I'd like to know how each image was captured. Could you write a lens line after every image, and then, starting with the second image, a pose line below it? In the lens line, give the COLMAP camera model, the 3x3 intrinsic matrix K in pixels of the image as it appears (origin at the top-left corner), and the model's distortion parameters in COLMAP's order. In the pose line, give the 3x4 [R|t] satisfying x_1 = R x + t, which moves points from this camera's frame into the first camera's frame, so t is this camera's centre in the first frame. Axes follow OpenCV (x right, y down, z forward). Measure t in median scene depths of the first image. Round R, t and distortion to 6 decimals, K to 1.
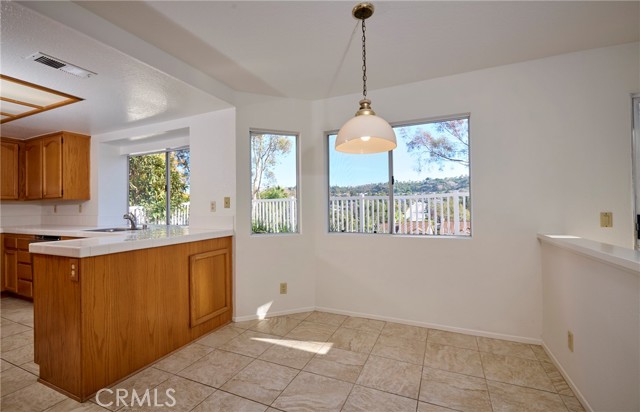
lens RADIAL K [[282.0, 0, 319.5], [0, 282.0, 203.8], [0, 0, 1]] dist [-0.008418, -0.000438]
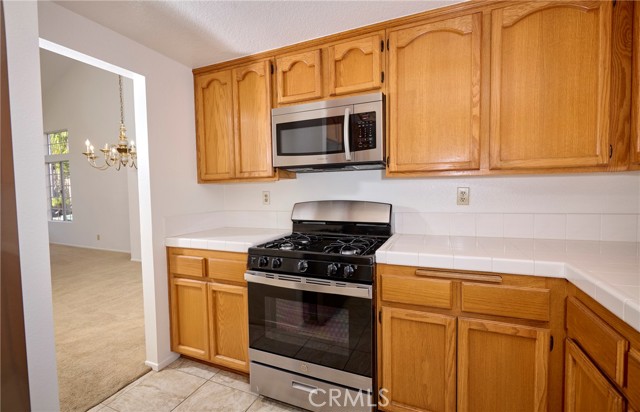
lens RADIAL K [[282.0, 0, 319.5], [0, 282.0, 203.8], [0, 0, 1]] dist [-0.008418, -0.000438]
pose [[0.021801, 0.060311, -0.997942, -0.773219], [0.024346, 0.997851, 0.060837, -0.000493], [0.999466, -0.025622, 0.020286, 0.668989]]
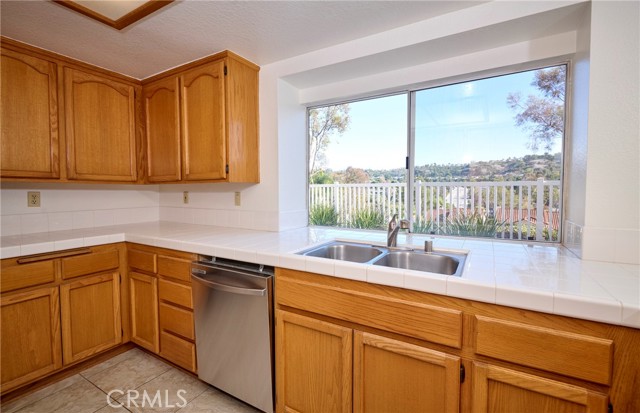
lens RADIAL K [[294.1, 0, 320.0], [0, 294.1, 206.5], [0, 0, 1]] dist [-0.001003, 0.000184]
pose [[0.992324, 0.021542, -0.121771, -0.618192], [-0.013870, 0.997885, 0.063510, -0.008138], [0.122881, -0.061334, 0.990524, 0.426276]]
